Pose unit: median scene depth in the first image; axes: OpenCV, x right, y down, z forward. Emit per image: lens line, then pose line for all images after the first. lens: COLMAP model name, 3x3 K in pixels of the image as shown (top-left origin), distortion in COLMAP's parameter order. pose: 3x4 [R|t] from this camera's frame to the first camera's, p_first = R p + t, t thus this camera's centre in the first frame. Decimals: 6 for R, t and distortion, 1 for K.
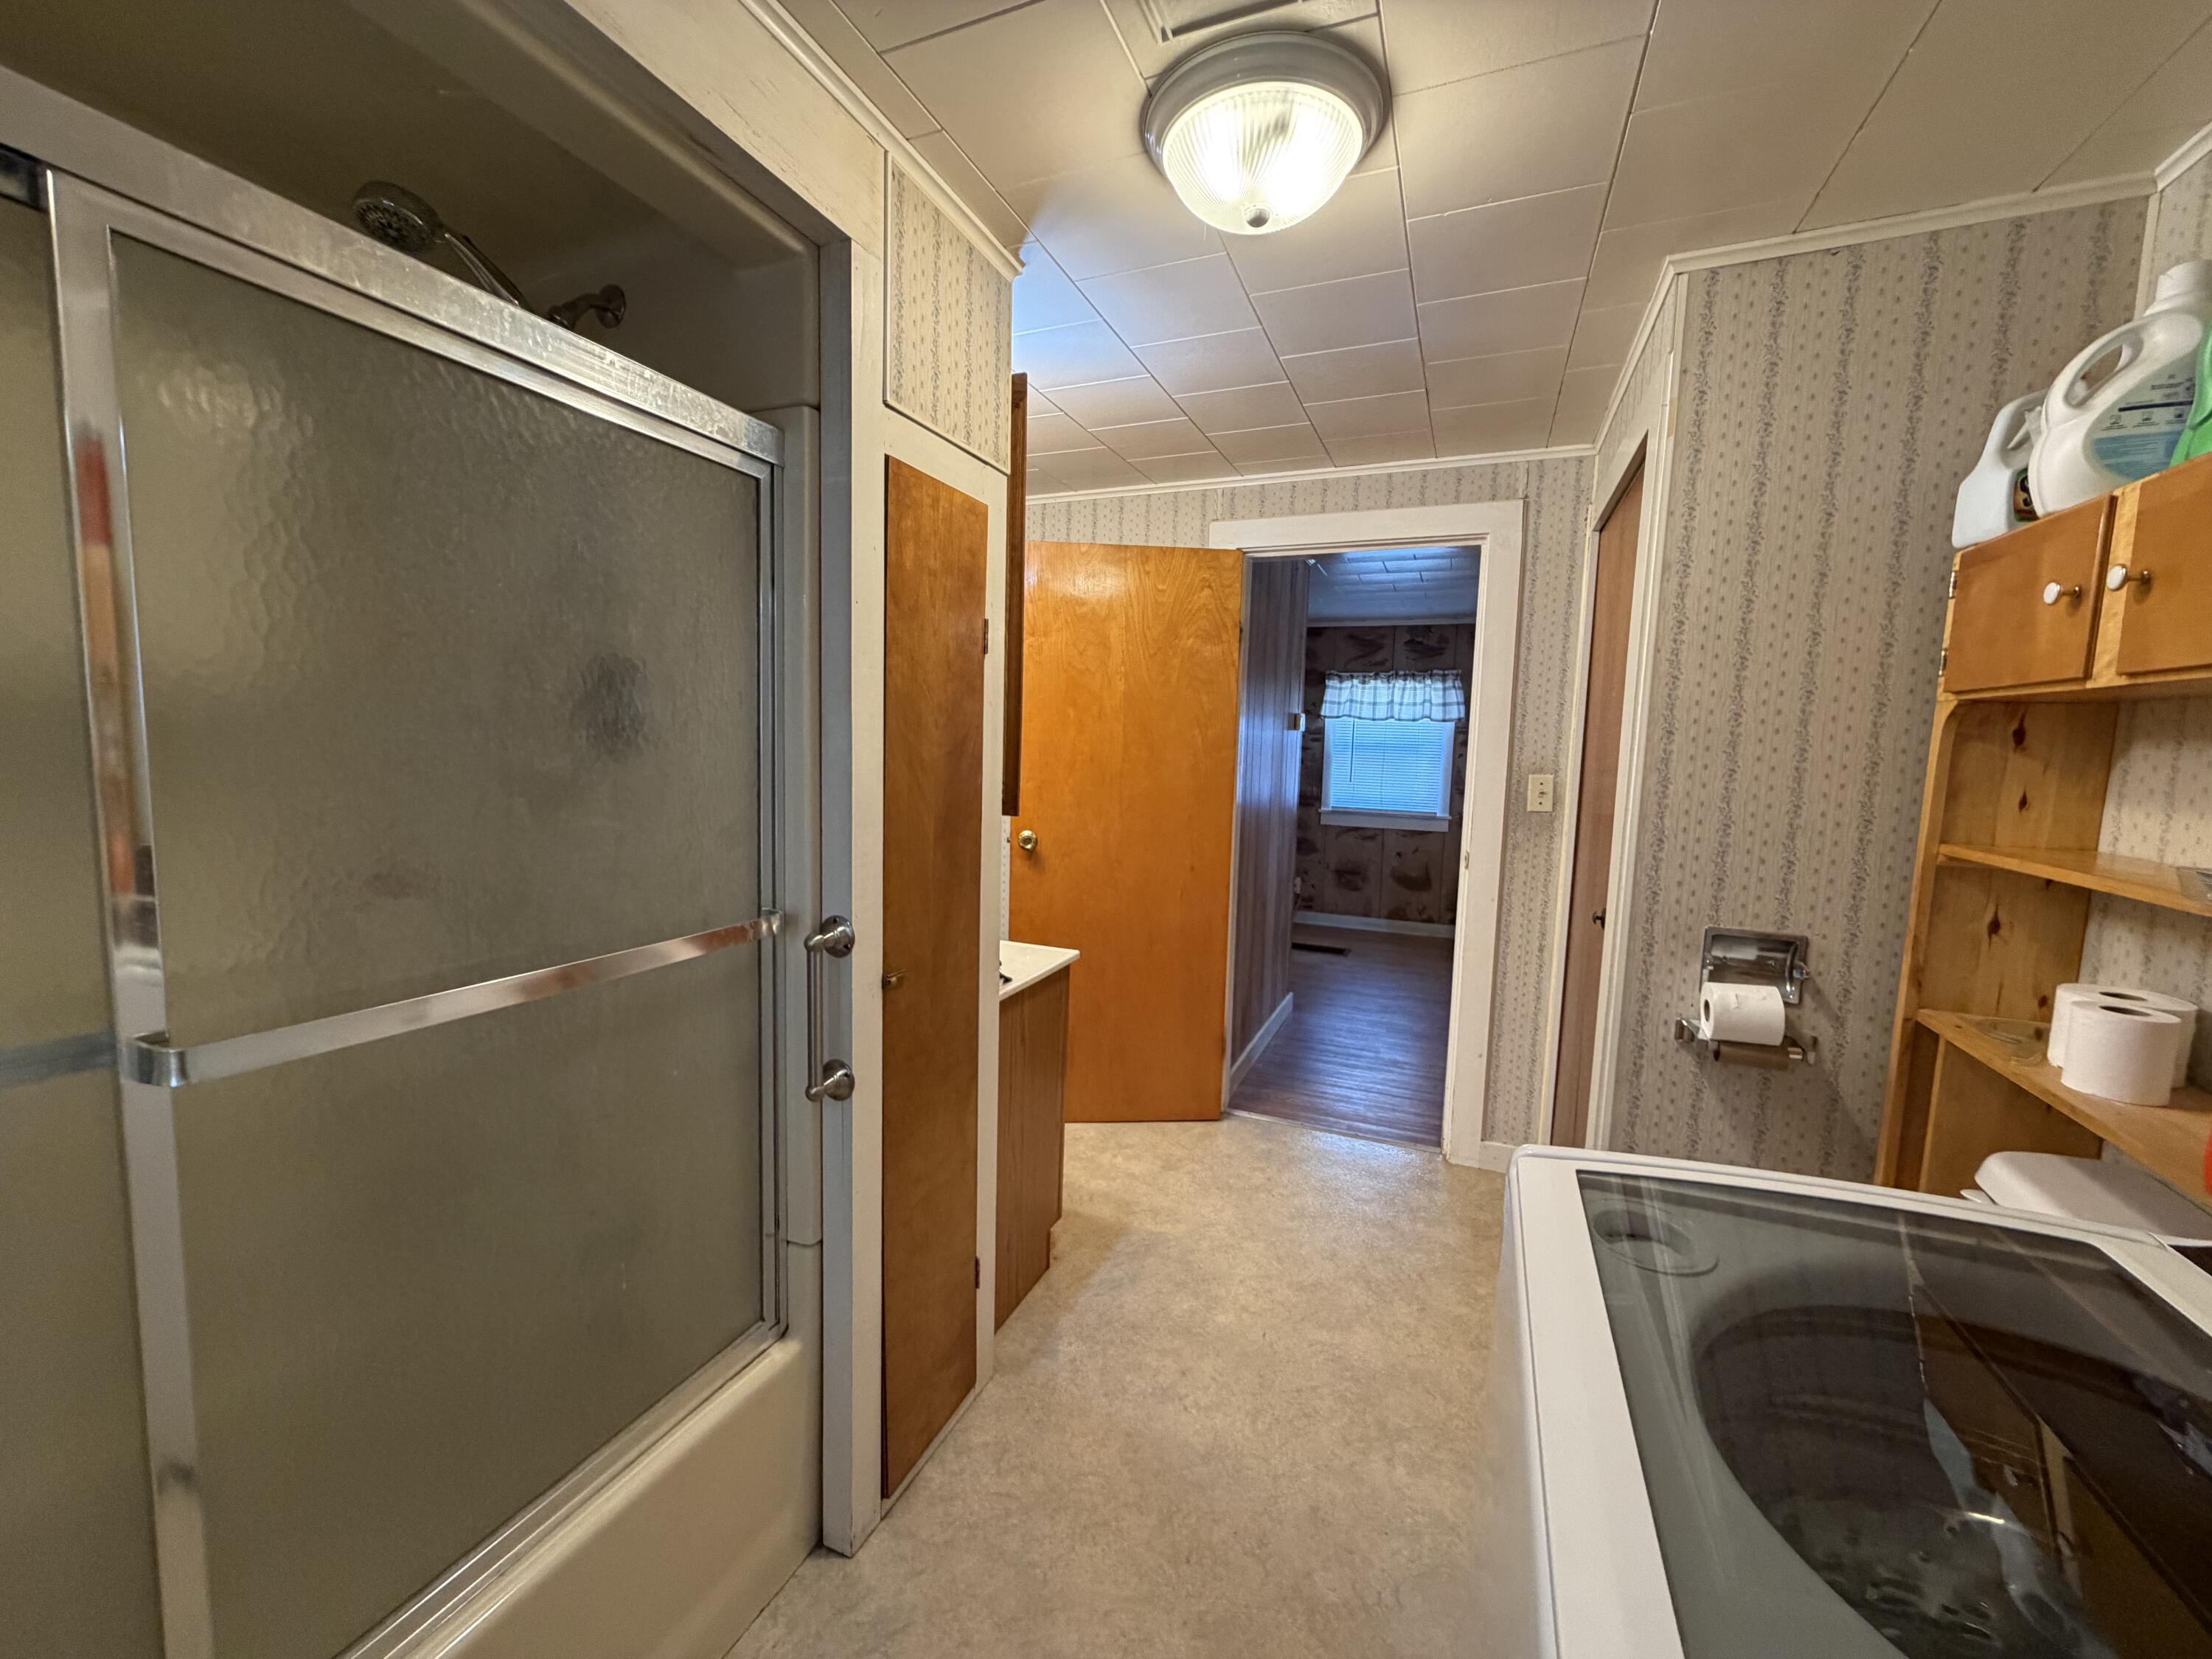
lens RADIAL K [[880.0, 0, 1100.3], [0, 880.0, 825.1], [0, 0, 1]] dist [-0.001189, 0.000043]
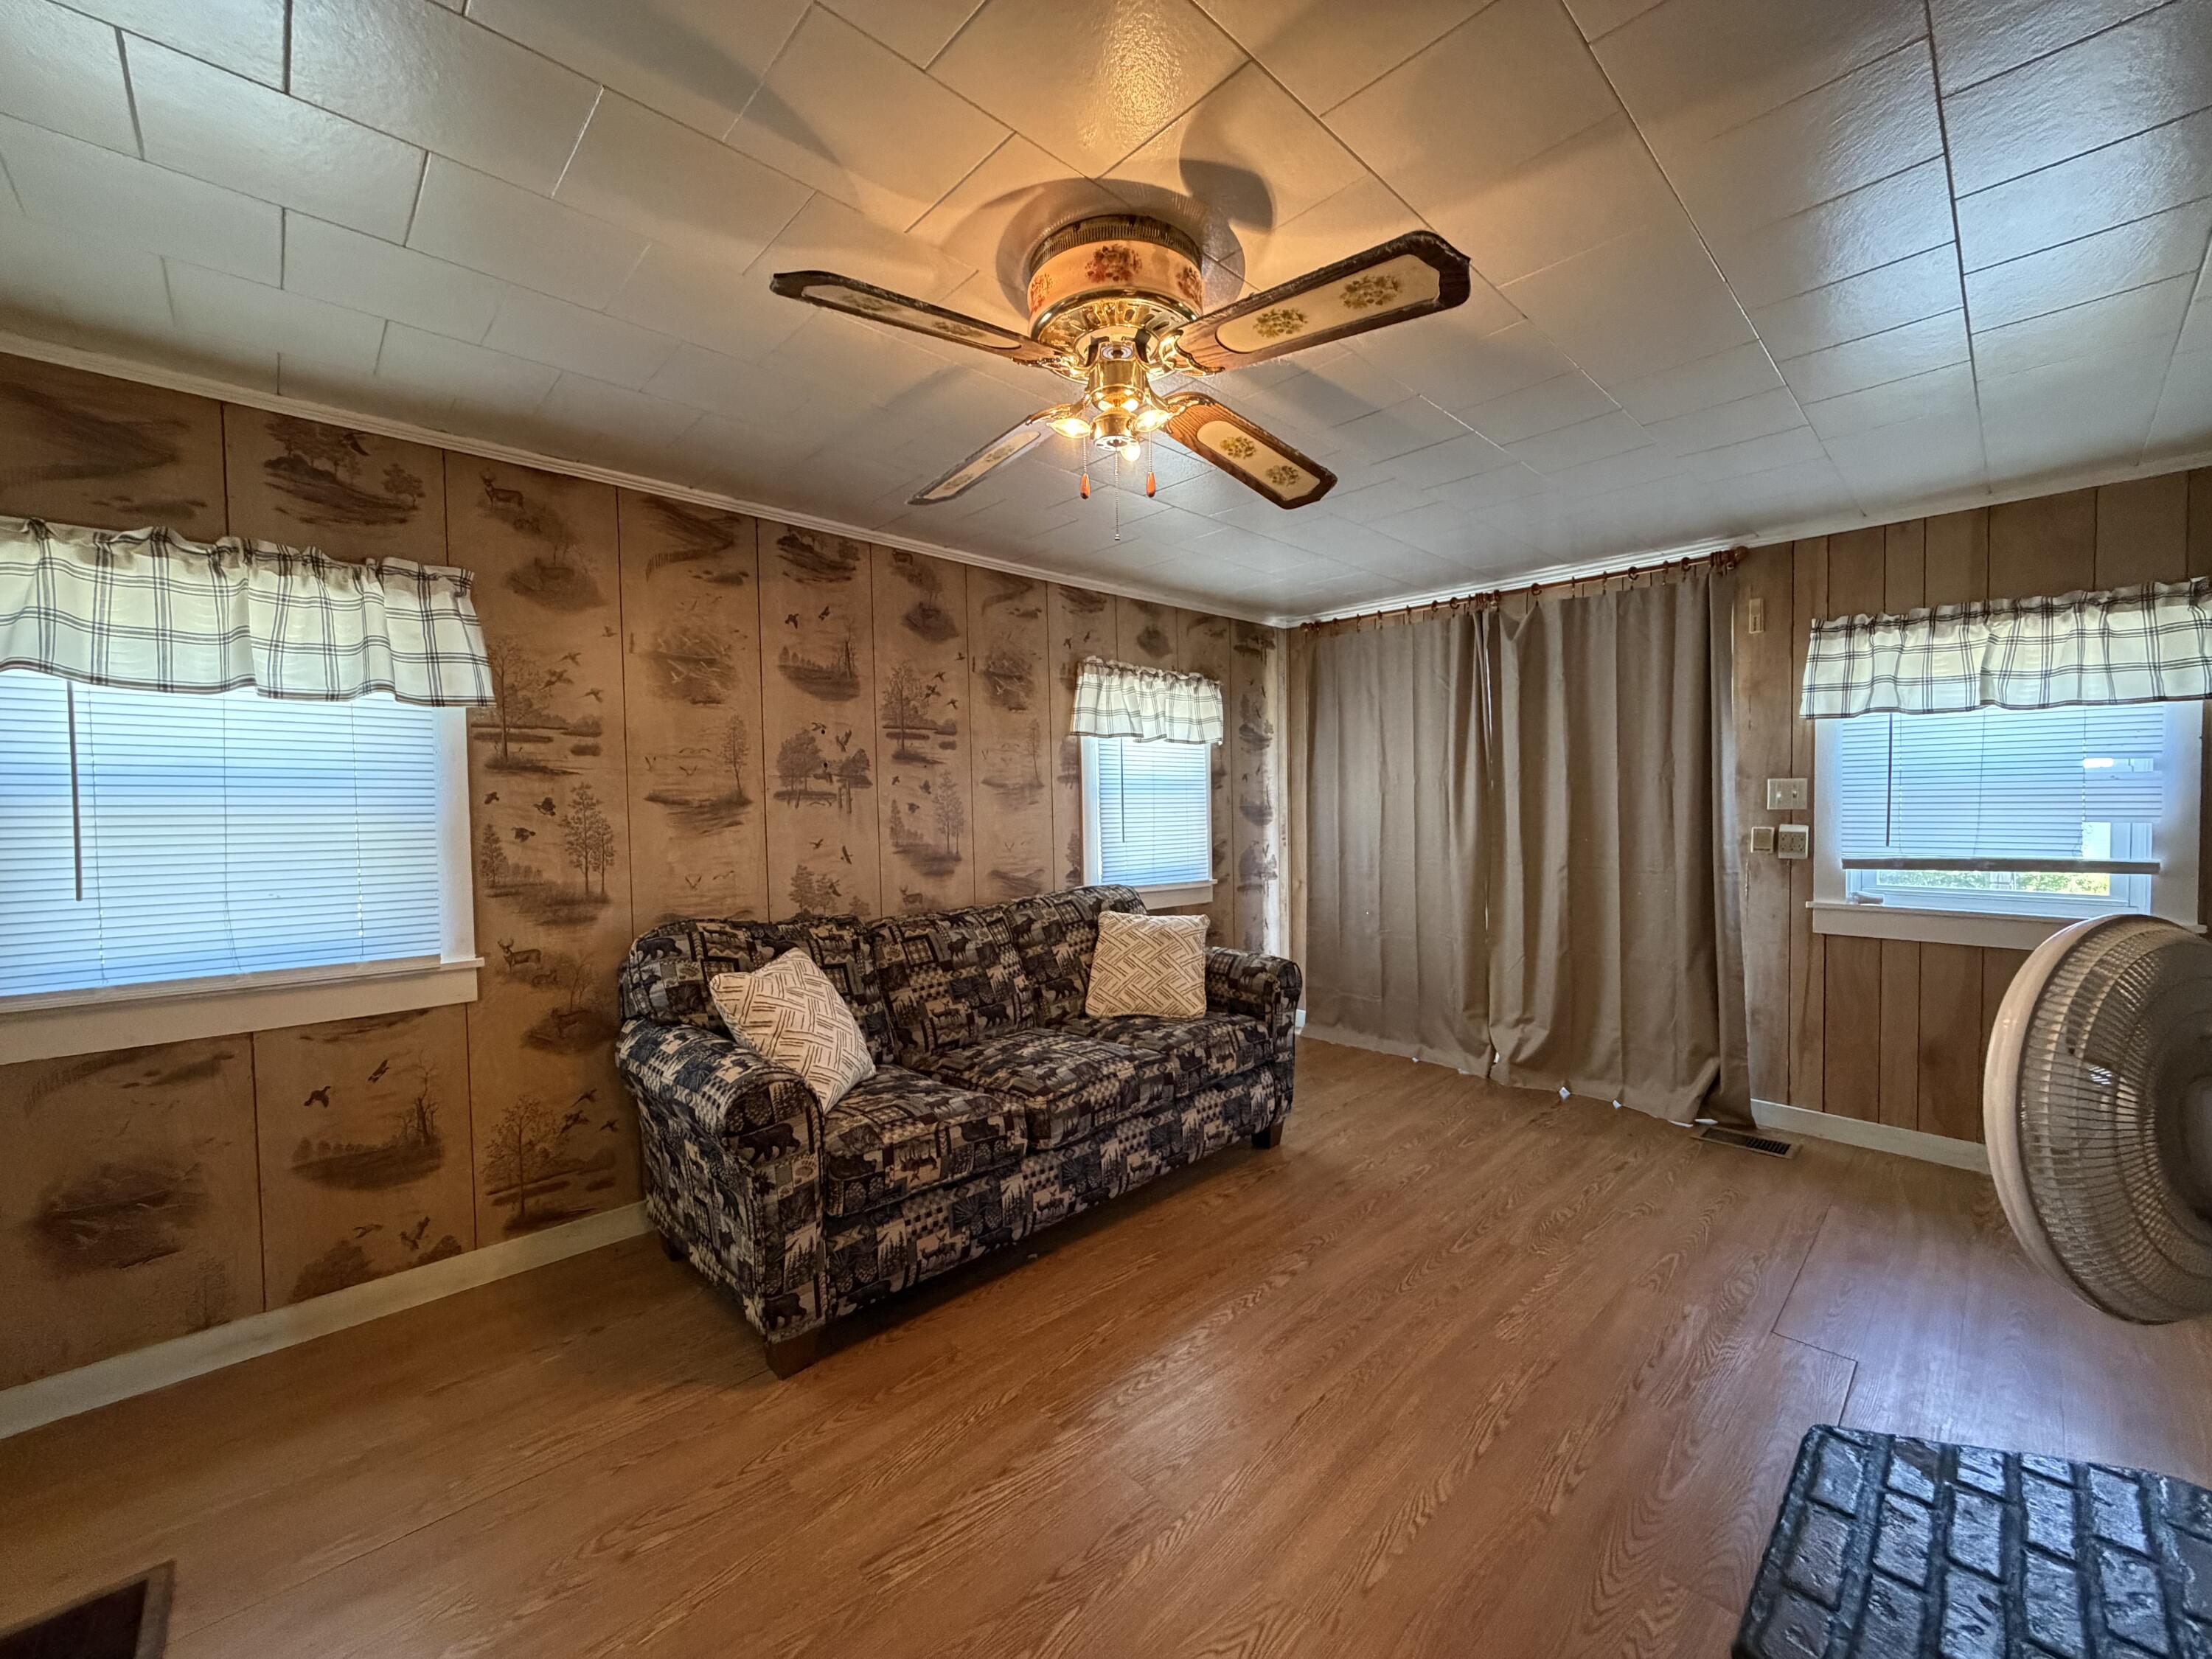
lens RADIAL K [[880.0, 0, 1098.3], [0, 880.0, 830.5], [0, 0, 1]] dist [-0.001189, 0.000043]
pose [[0.401730, -0.052116, 0.914274, 0.160504], [0.124980, 0.992158, 0.001640, -0.031288], [-0.907189, 0.113607, 0.405093, 0.591679]]
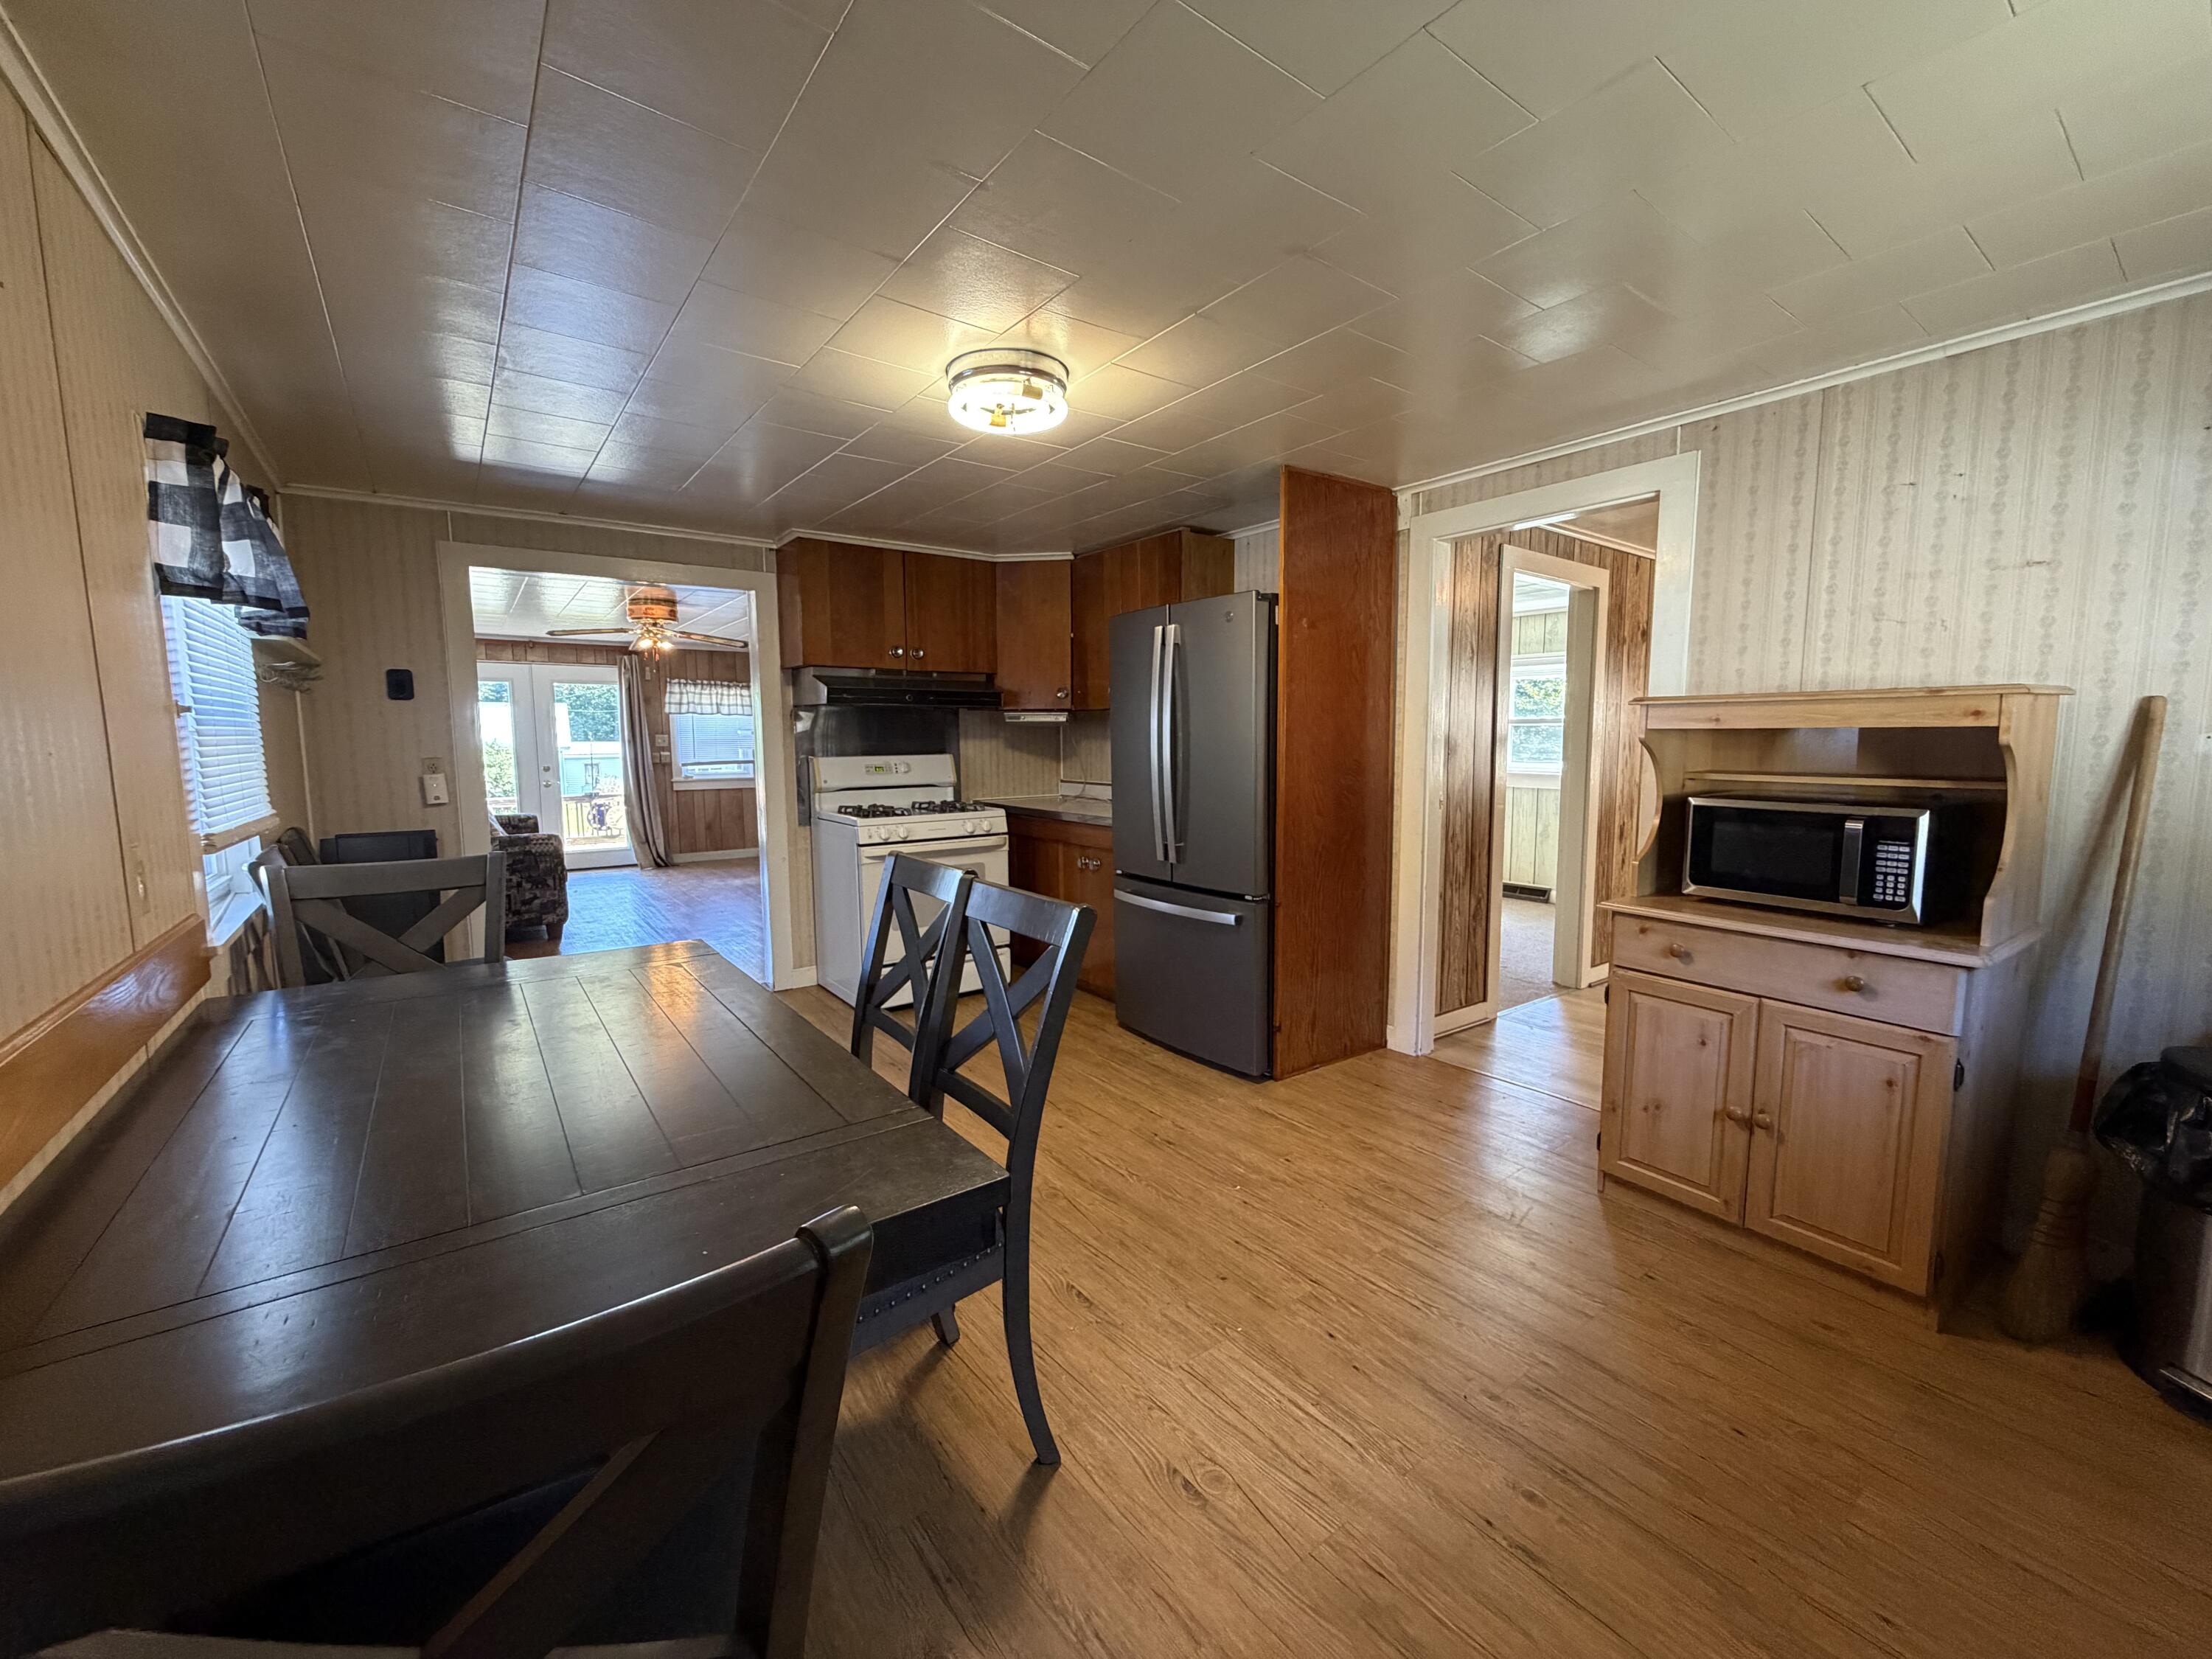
lens RADIAL K [[880.0, 0, 1104.1], [0, 880.0, 828.7], [0, 0, 1]] dist [-0.001189, 0.000043]
pose [[-0.862306, -0.064257, 0.502294, -0.539322], [0.050301, 0.976142, 0.211228, -0.126681], [-0.503883, 0.207409, -0.838501, 1.293102]]
